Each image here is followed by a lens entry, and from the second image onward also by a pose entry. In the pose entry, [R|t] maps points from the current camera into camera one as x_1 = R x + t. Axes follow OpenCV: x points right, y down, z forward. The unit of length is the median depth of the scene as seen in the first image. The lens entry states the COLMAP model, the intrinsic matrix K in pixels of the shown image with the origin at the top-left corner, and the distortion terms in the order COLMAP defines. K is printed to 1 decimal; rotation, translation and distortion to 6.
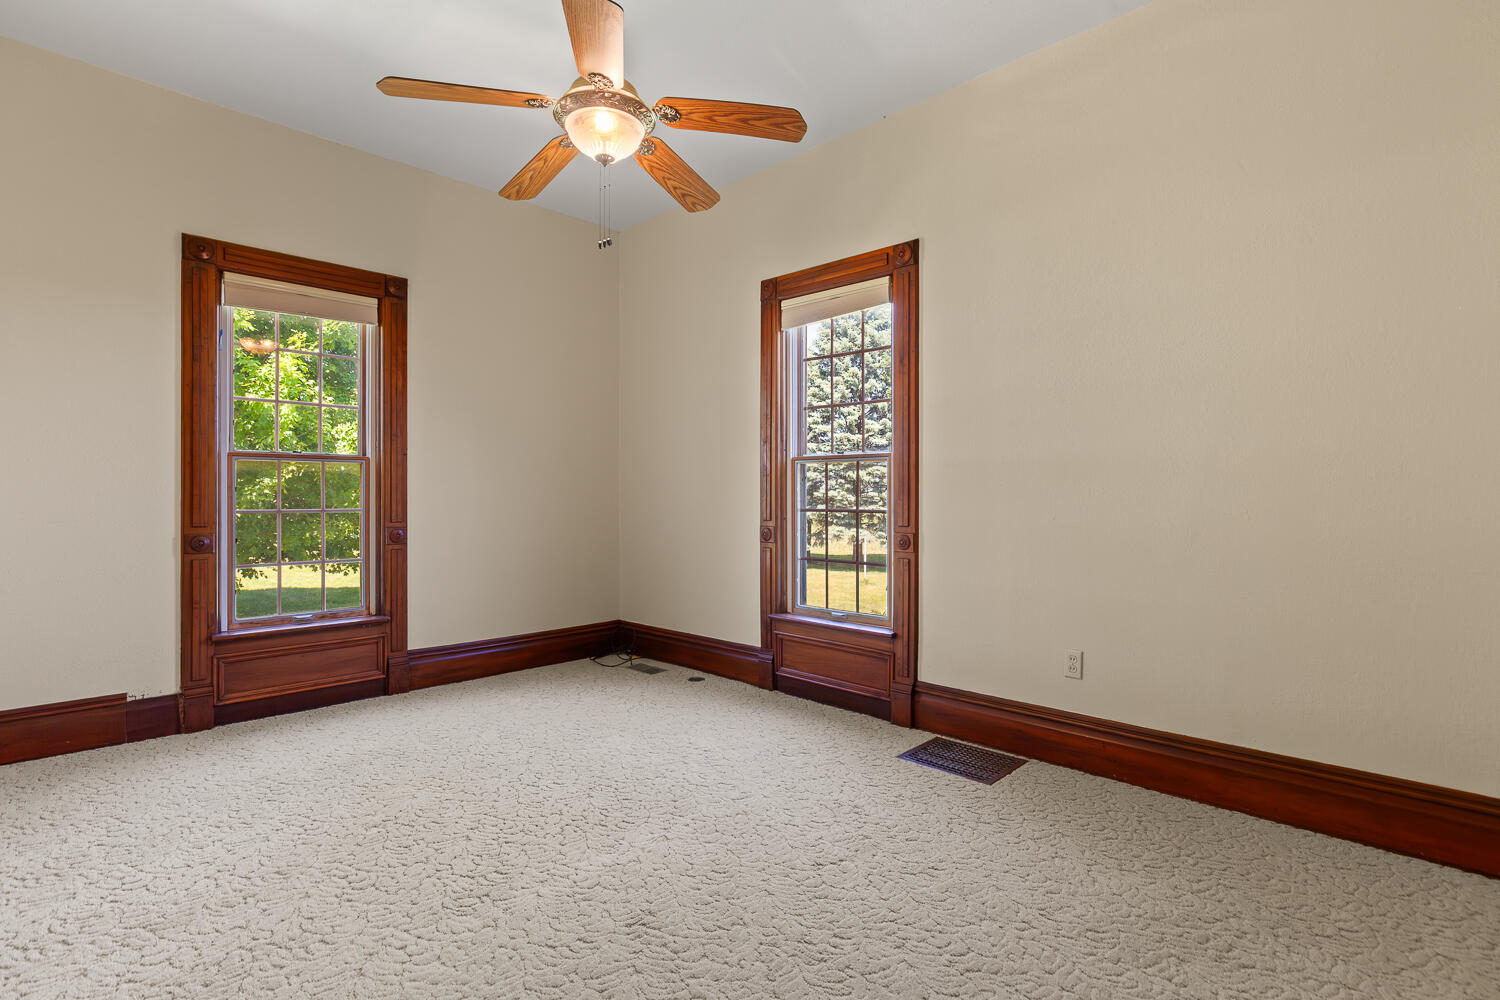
lens RADIAL K [[729.3, 0, 752.0], [0, 729.3, 504.1], [0, 0, 1]] dist [-0.000405, 0.000721]
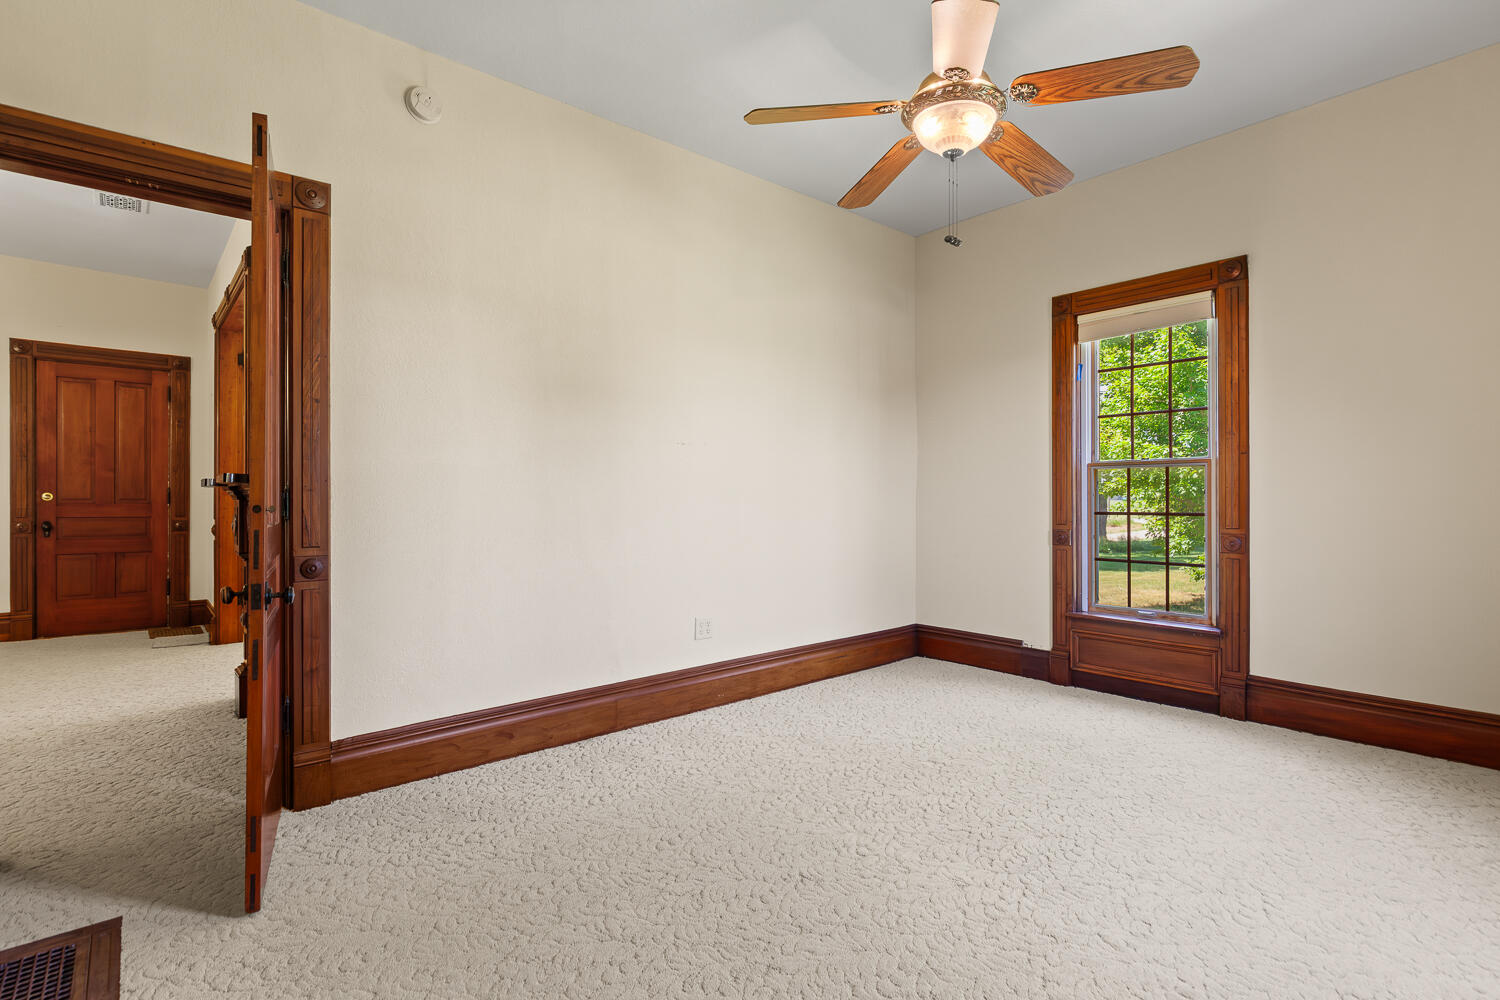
lens RADIAL K [[729.3, 0, 752.0], [0, 729.3, 504.1], [0, 0, 1]] dist [-0.000405, 0.000721]
pose [[-0.088023, 0.006508, -0.996097, 0.506249], [-0.010178, 0.999921, 0.007432, -0.006807], [0.996066, 0.010792, -0.087949, 0.526148]]
